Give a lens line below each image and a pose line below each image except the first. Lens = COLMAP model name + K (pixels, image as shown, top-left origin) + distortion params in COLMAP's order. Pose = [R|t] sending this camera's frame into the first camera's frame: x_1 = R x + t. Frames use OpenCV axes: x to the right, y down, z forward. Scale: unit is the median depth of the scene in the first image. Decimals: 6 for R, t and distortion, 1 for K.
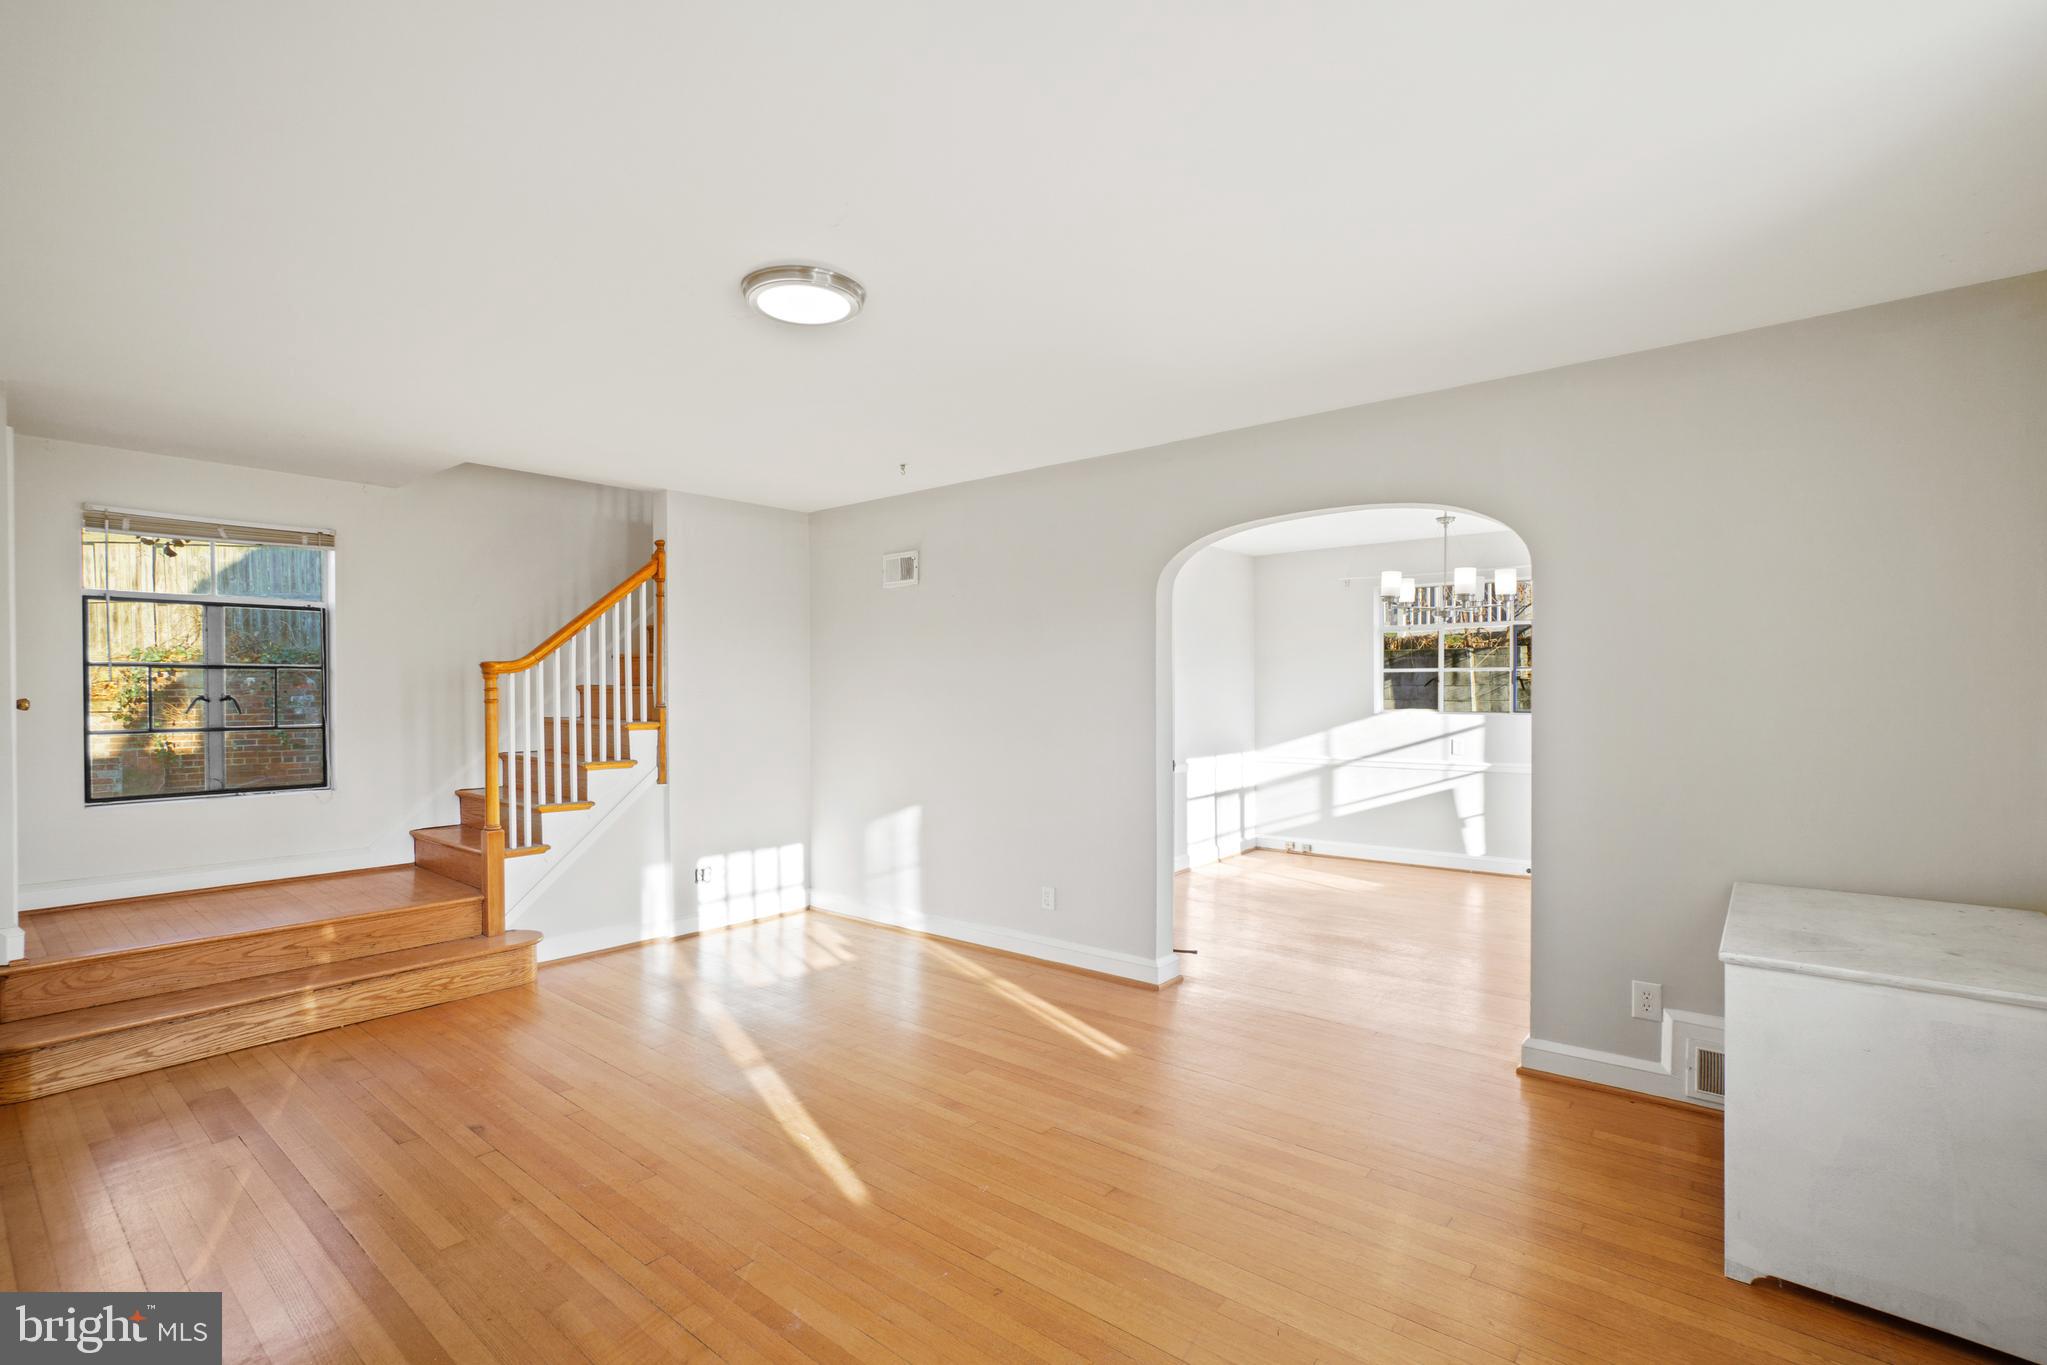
lens RADIAL K [[917.7, 0, 1017.4], [0, 917.7, 684.2], [0, 0, 1]] dist [-0.044752, 0.021656]
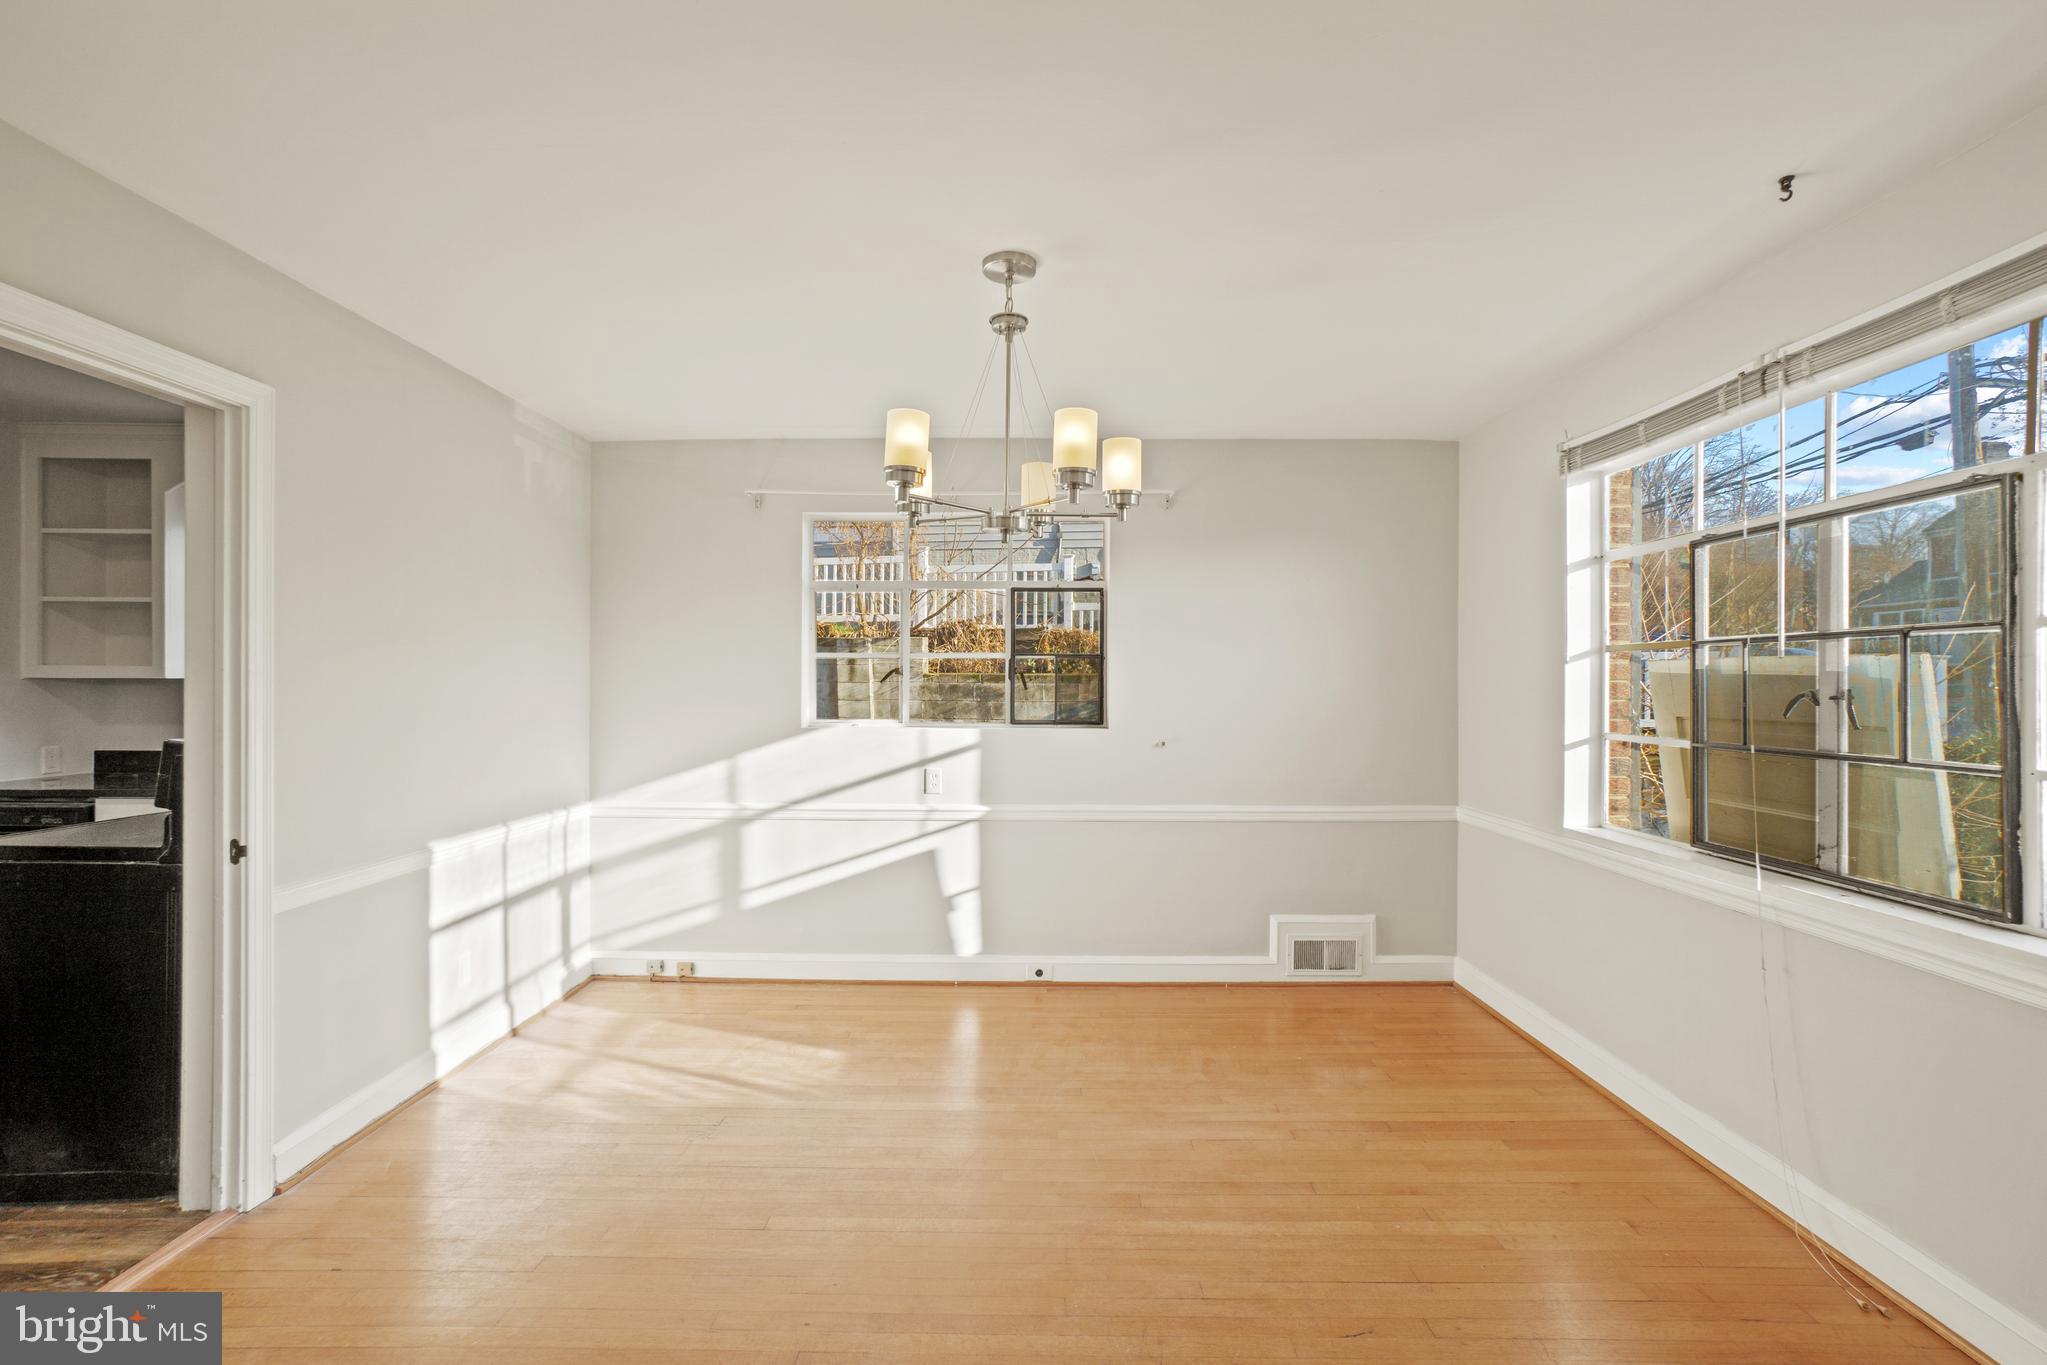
lens RADIAL K [[917.7, 0, 1017.4], [0, 917.7, 684.2], [0, 0, 1]] dist [-0.044752, 0.021656]
pose [[0.774056, 0.004204, 0.633104, 0.122006], [-0.006623, 0.999977, 0.001457, 0.001714], [-0.633083, -0.005321, 0.774066, 0.453535]]
